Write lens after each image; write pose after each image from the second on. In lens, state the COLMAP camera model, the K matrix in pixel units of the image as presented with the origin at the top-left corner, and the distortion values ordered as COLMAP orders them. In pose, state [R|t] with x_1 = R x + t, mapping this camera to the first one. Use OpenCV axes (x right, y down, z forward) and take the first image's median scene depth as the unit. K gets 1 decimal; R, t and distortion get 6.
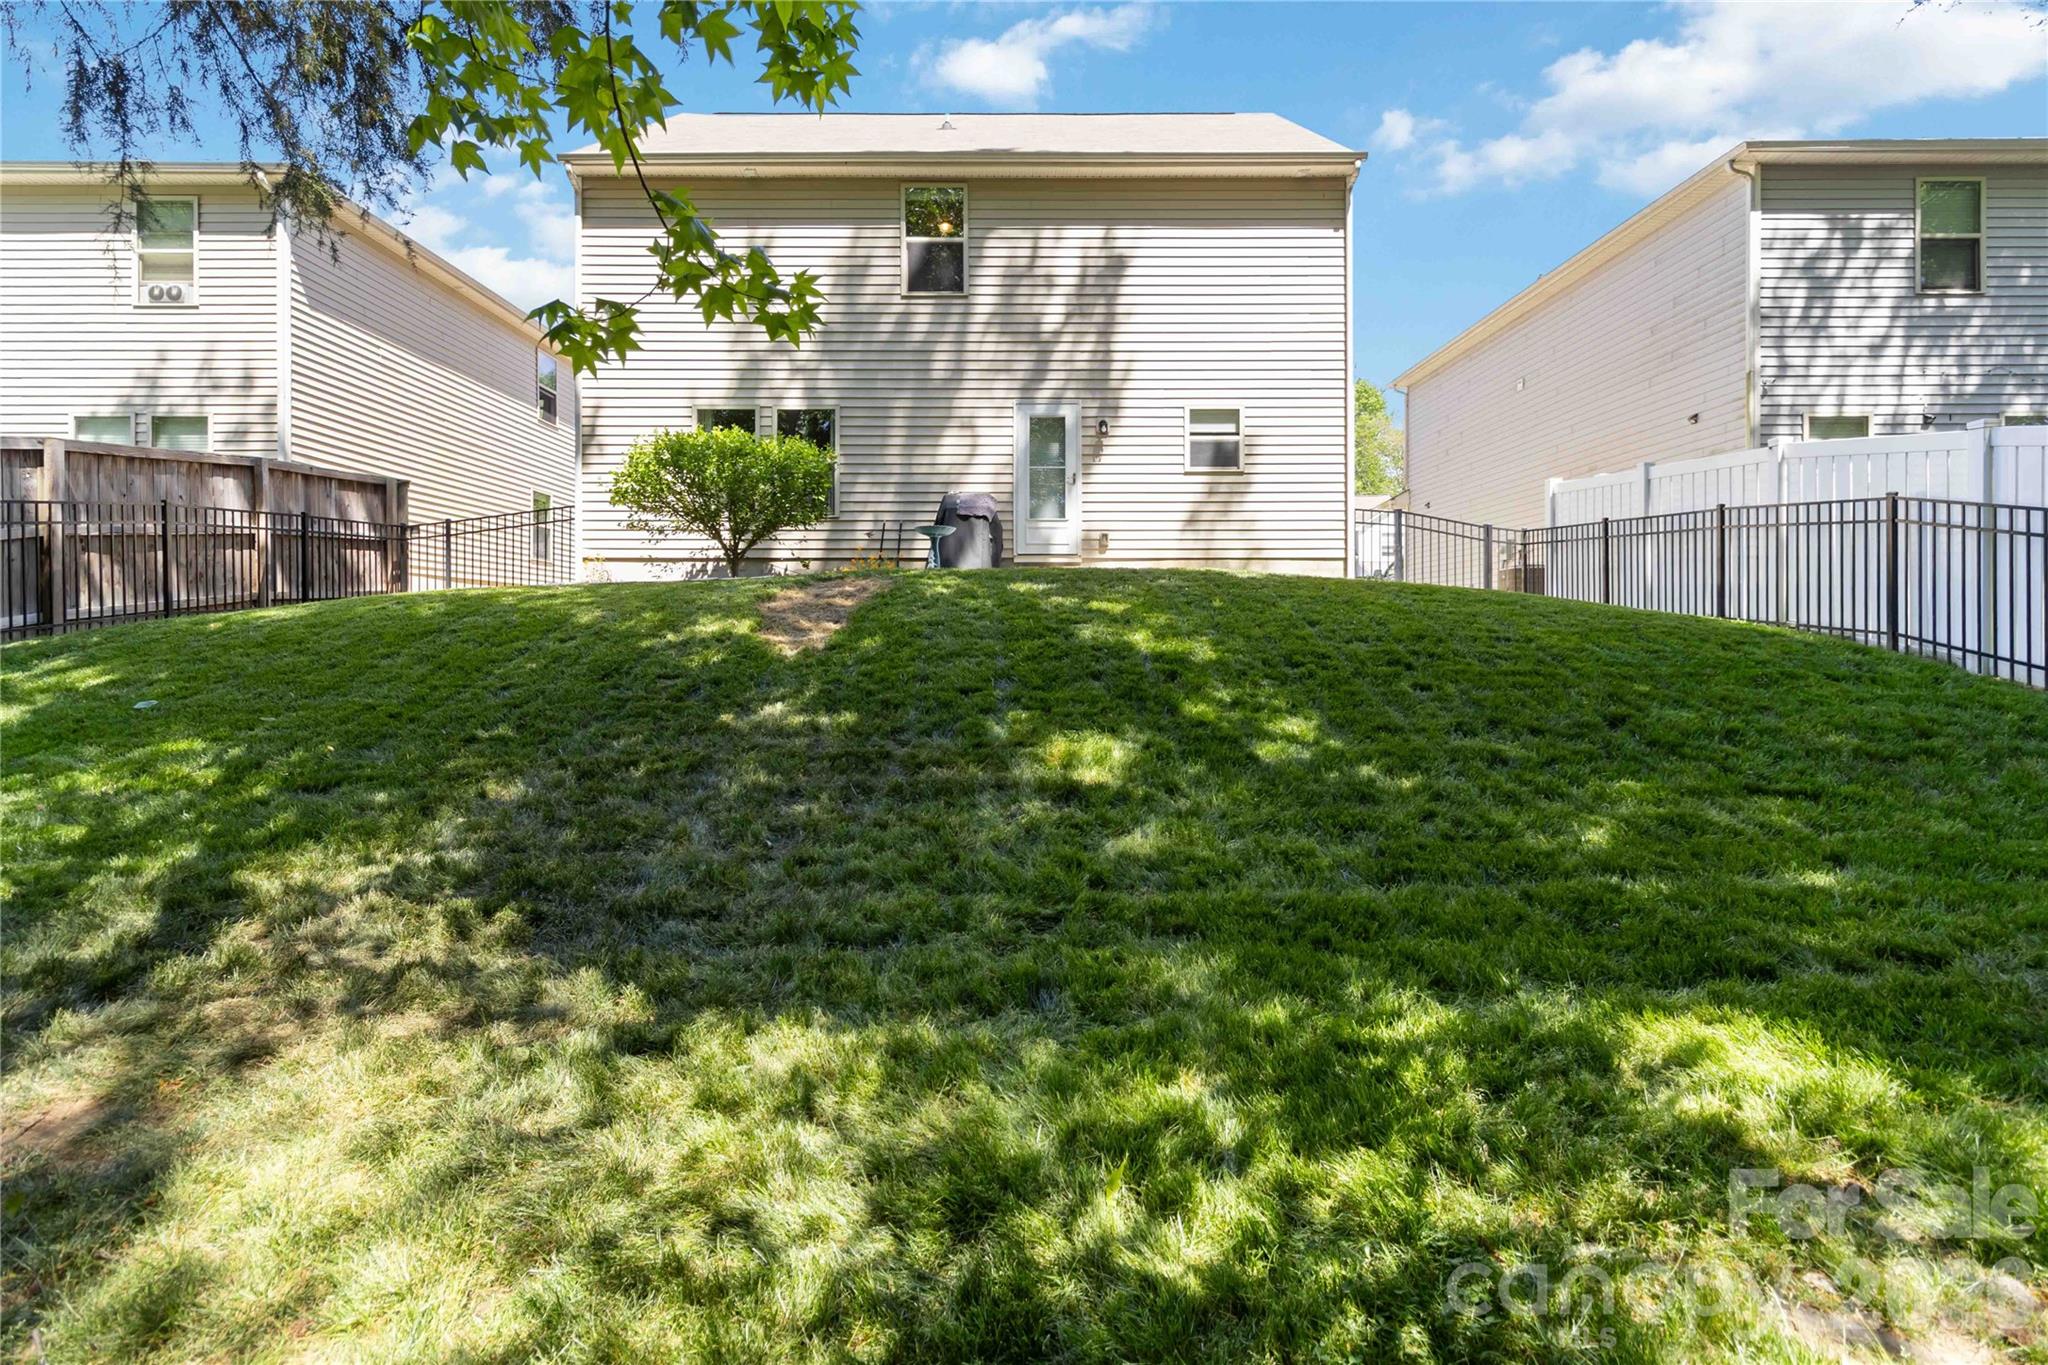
lens RADIAL K [[964.3, 0, 1033.7], [0, 964.3, 635.2], [0, 0, 1]] dist [0.003825, 0.000320]
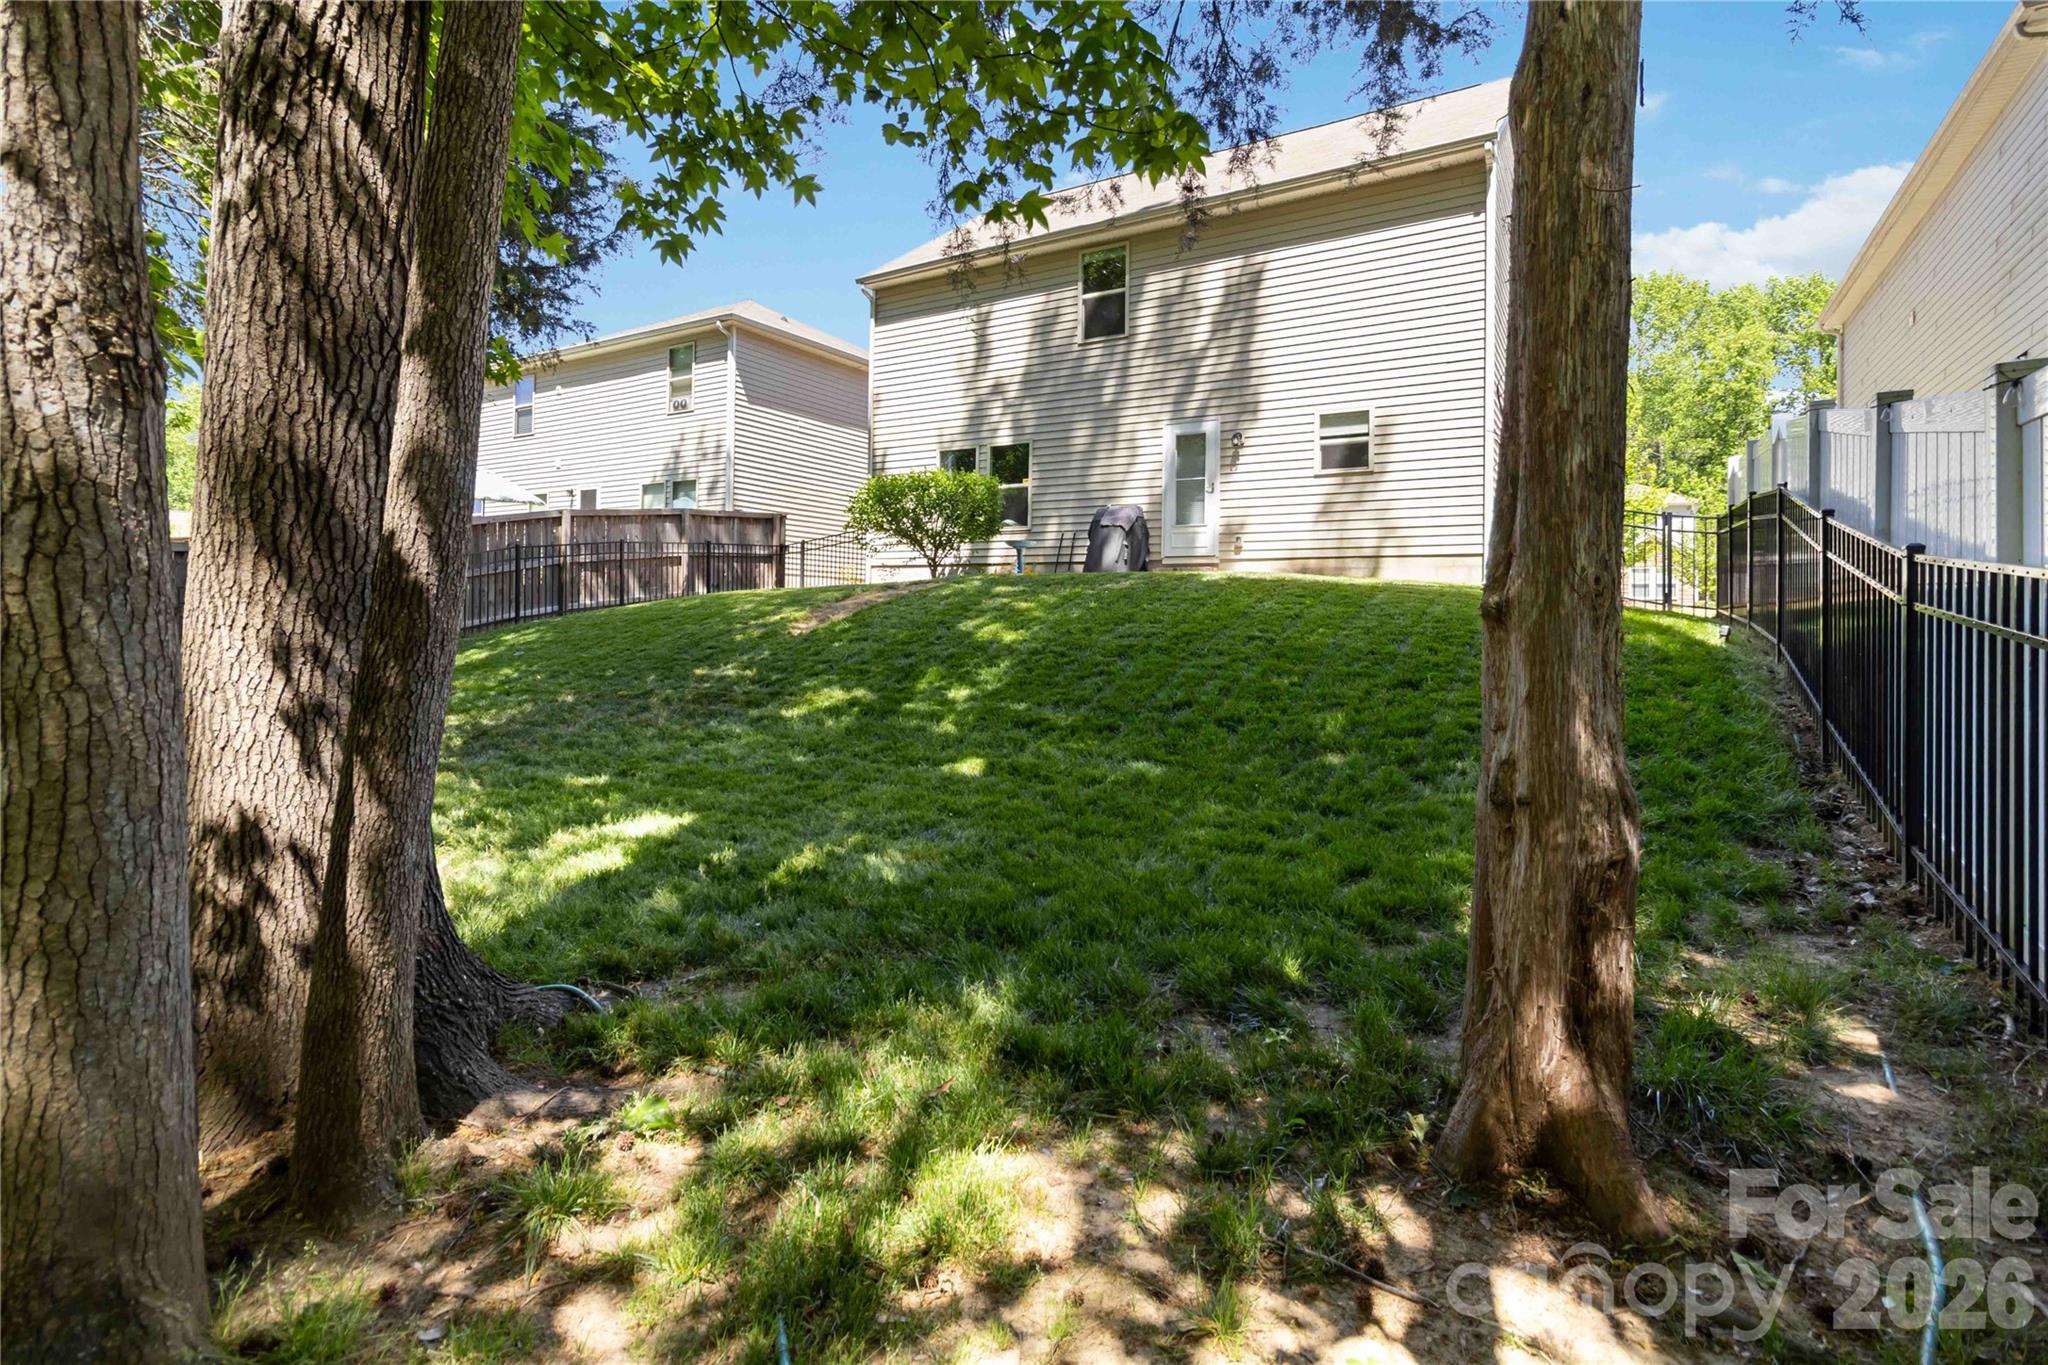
lens RADIAL K [[964.3, 0, 1033.7], [0, 964.3, 635.2], [0, 0, 1]] dist [0.003825, 0.000320]
pose [[0.853476, 0.021775, -0.520677, 0.451461], [-0.015156, 0.999741, 0.016968, -0.006772], [0.520912, -0.006590, 0.853585, -0.064081]]
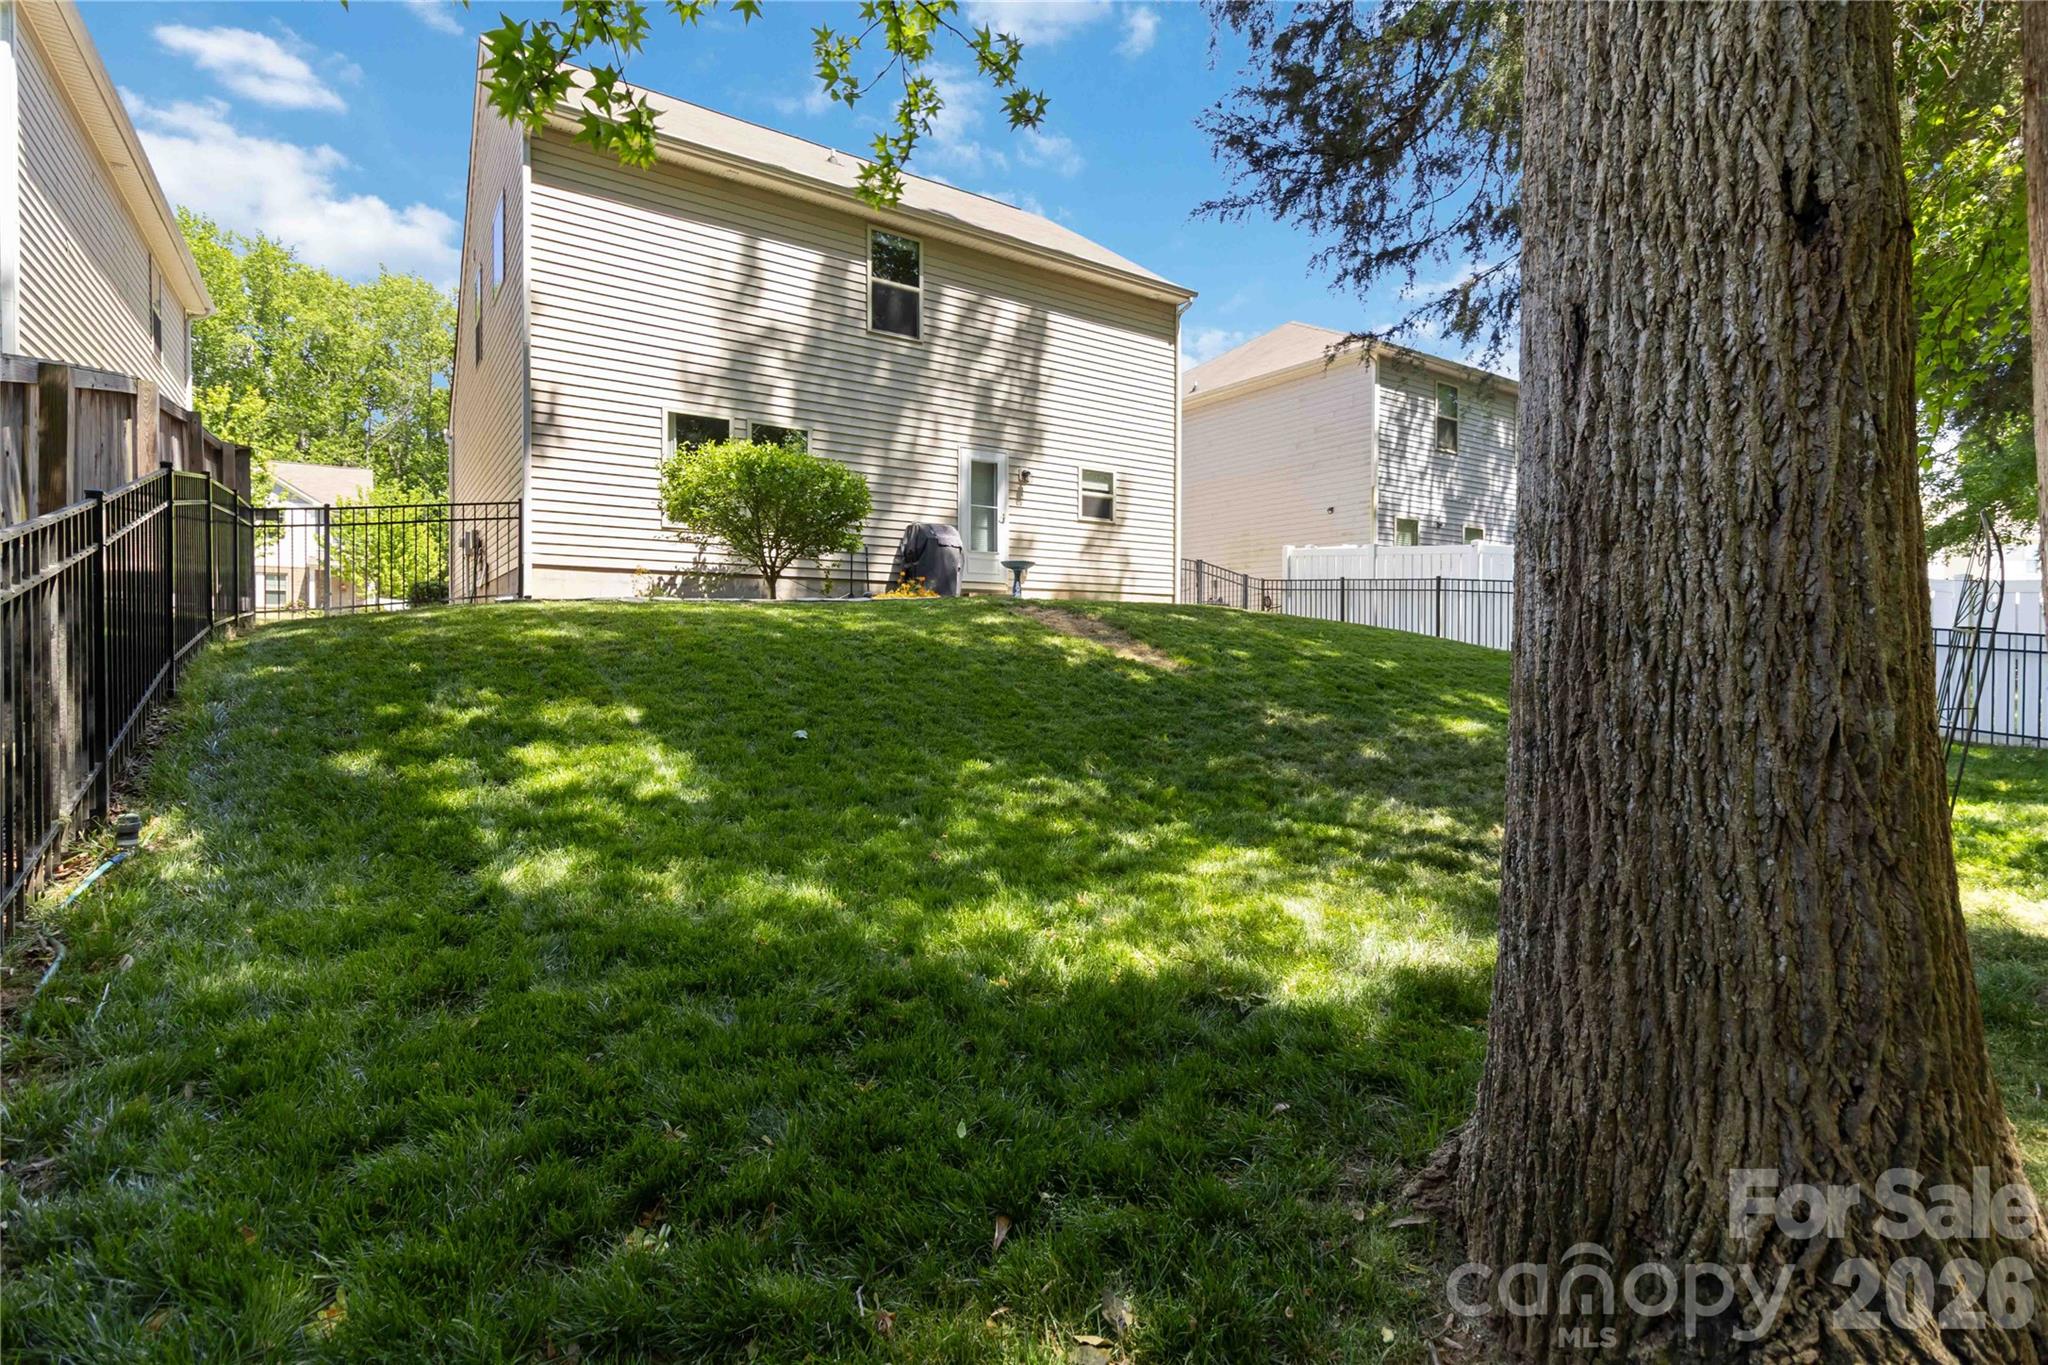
lens RADIAL K [[957.9, 0, 1021.6], [0, 957.9, 645.0], [0, 0, 1]] dist [0.002439, 0.001025]
pose [[0.825694, 0.006476, 0.564081, -0.587619], [-0.007359, 0.999973, -0.000708, -0.009740], [-0.564070, -0.003566, 0.825719, 0.039637]]
